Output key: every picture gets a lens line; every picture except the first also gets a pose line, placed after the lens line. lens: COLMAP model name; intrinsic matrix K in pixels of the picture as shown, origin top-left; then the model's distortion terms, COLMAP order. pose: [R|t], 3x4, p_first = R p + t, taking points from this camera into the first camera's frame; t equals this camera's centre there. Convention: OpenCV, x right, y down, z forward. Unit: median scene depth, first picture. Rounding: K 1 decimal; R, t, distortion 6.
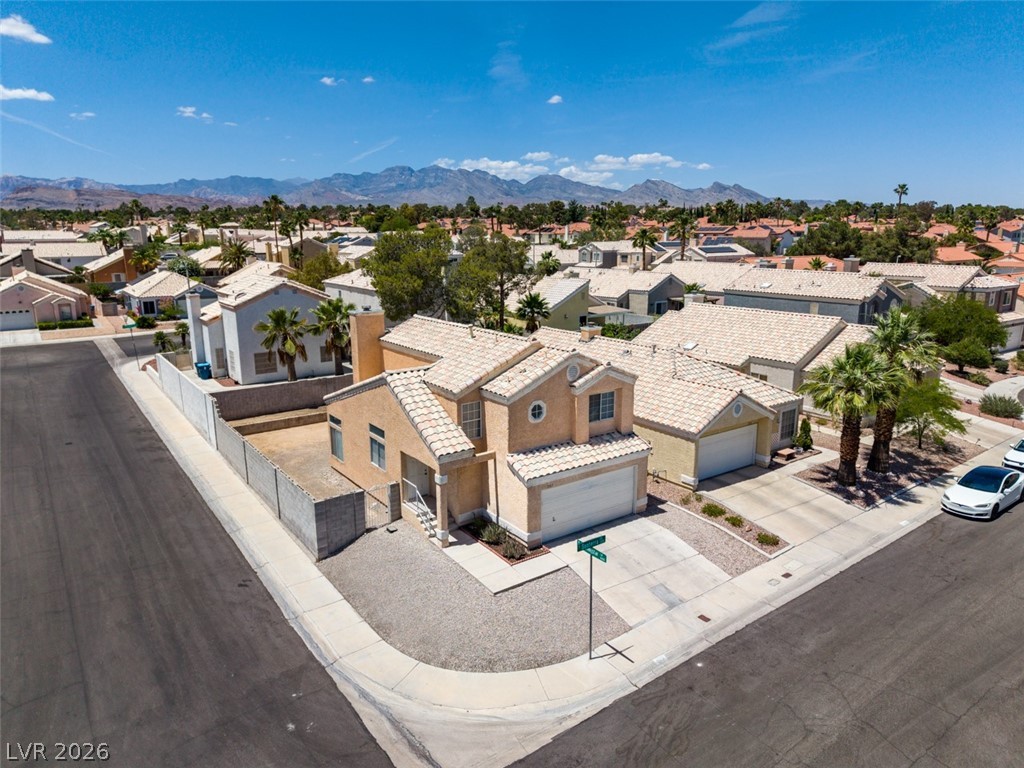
lens RADIAL K [[683.6, 0, 512.0], [0, 683.6, 384.0], [0, 0, 1]] dist [0.048734, -0.055068]
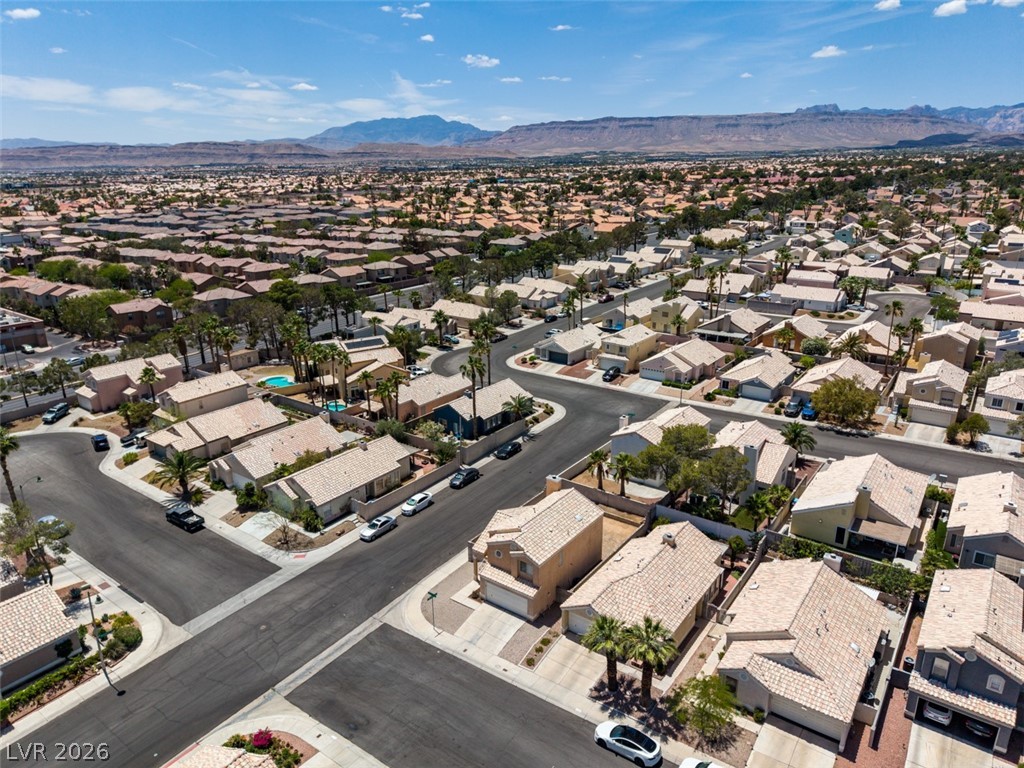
lens RADIAL K [[688.3, 0, 512.0], [0, 688.3, 384.0], [0, 0, 1]] dist [0.041785, -0.050174]
pose [[0.314911, 0.291380, -0.903288, 2.082642], [-0.203408, 0.950316, 0.235636, -1.119378], [0.927069, 0.109532, 0.358534, 0.059979]]
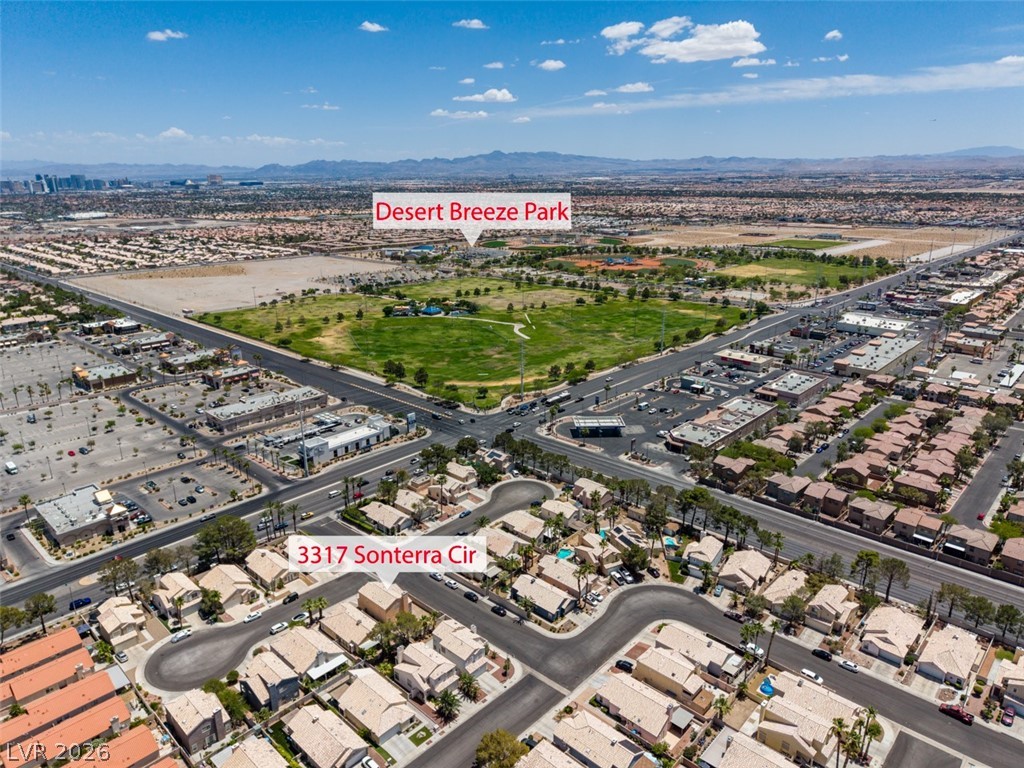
lens RADIAL K [[683.6, 0, 512.0], [0, 683.6, 384.0], [0, 0, 1]] dist [0.048734, -0.055068]
pose [[-0.980269, 0.067826, -0.185665, -0.186438], [-0.035135, 0.864542, 0.501330, -5.390107], [0.194519, 0.497962, -0.845101, 6.211519]]
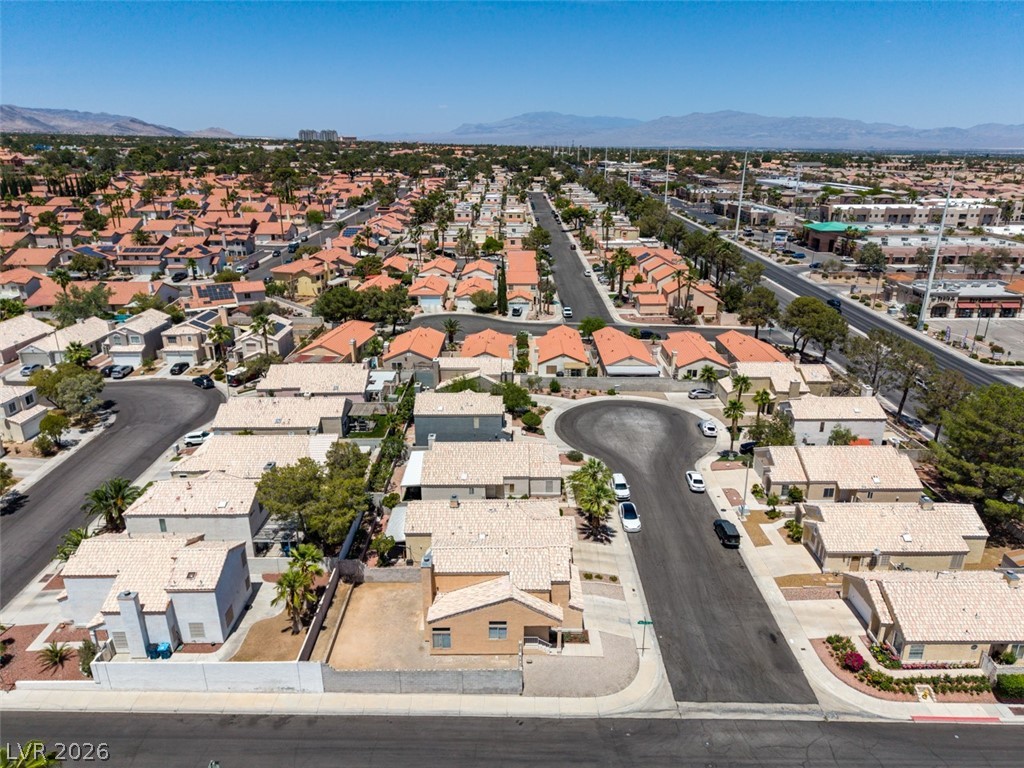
lens RADIAL K [[683.6, 0, 512.0], [0, 683.6, 384.0], [0, 0, 1]] dist [0.048734, -0.055068]
pose [[0.580154, -0.269175, 0.768743, -1.603225], [0.177713, 0.962908, 0.203045, -1.047003], [-0.794883, 0.018819, 0.606470, -0.254119]]
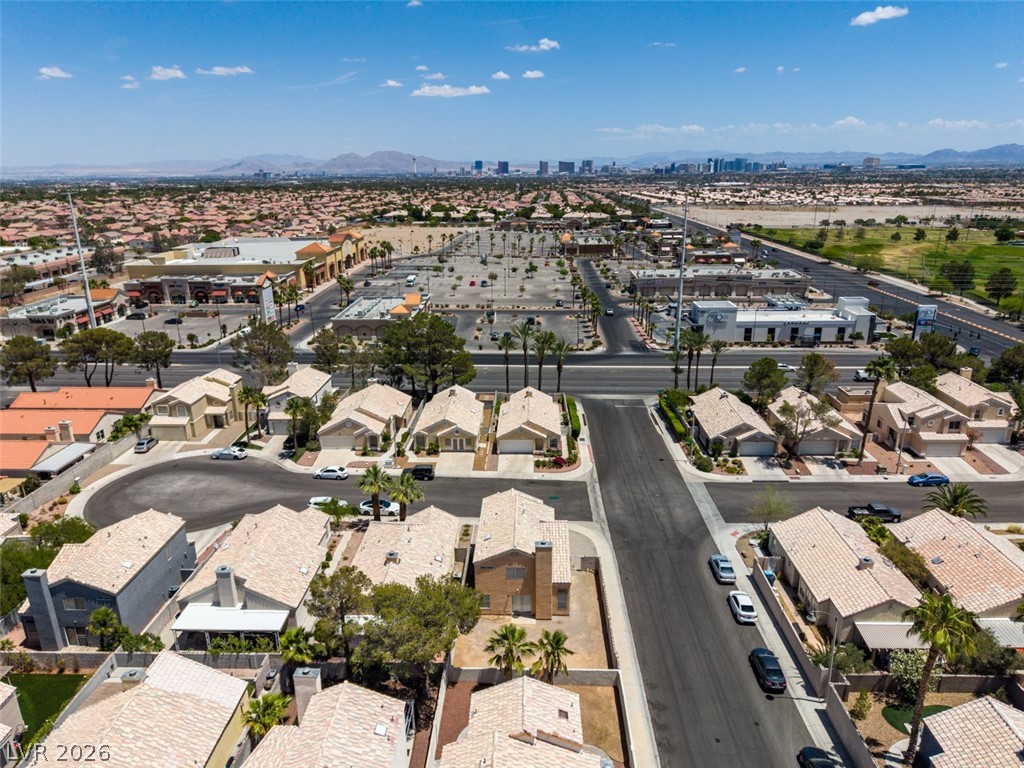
lens RADIAL K [[691.1, 0, 511.7], [0, 691.1, 386.7], [0, 0, 1]] dist [0.039641, -0.041839]
pose [[-0.792750, -0.176469, 0.583444, -1.425009], [0.147592, 0.873121, 0.464626, -1.665765], [-0.591409, 0.454444, -0.666120, 2.608976]]
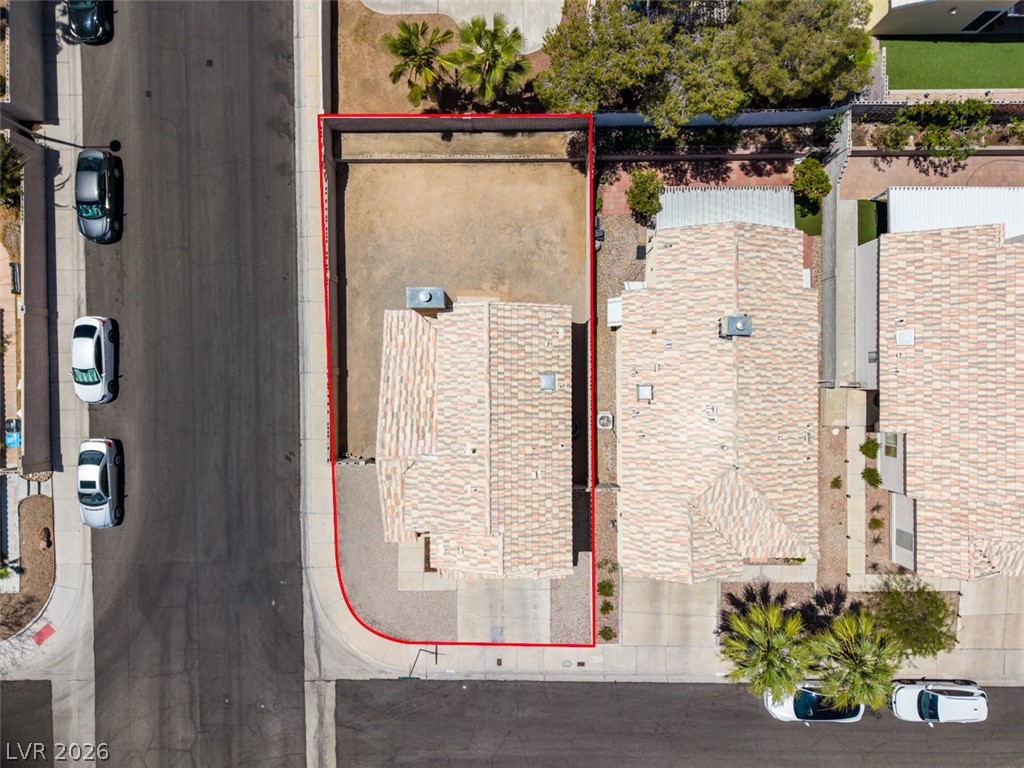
lens RADIAL K [[691.1, 0, 511.7], [0, 691.1, 386.7], [0, 0, 1]] dist [0.039641, -0.041839]
pose [[0.815453, 0.578809, 0.004071, -0.077585], [-0.127194, 0.172327, 0.976793, -1.196443], [0.564675, -0.797047, 0.214145, 0.987972]]
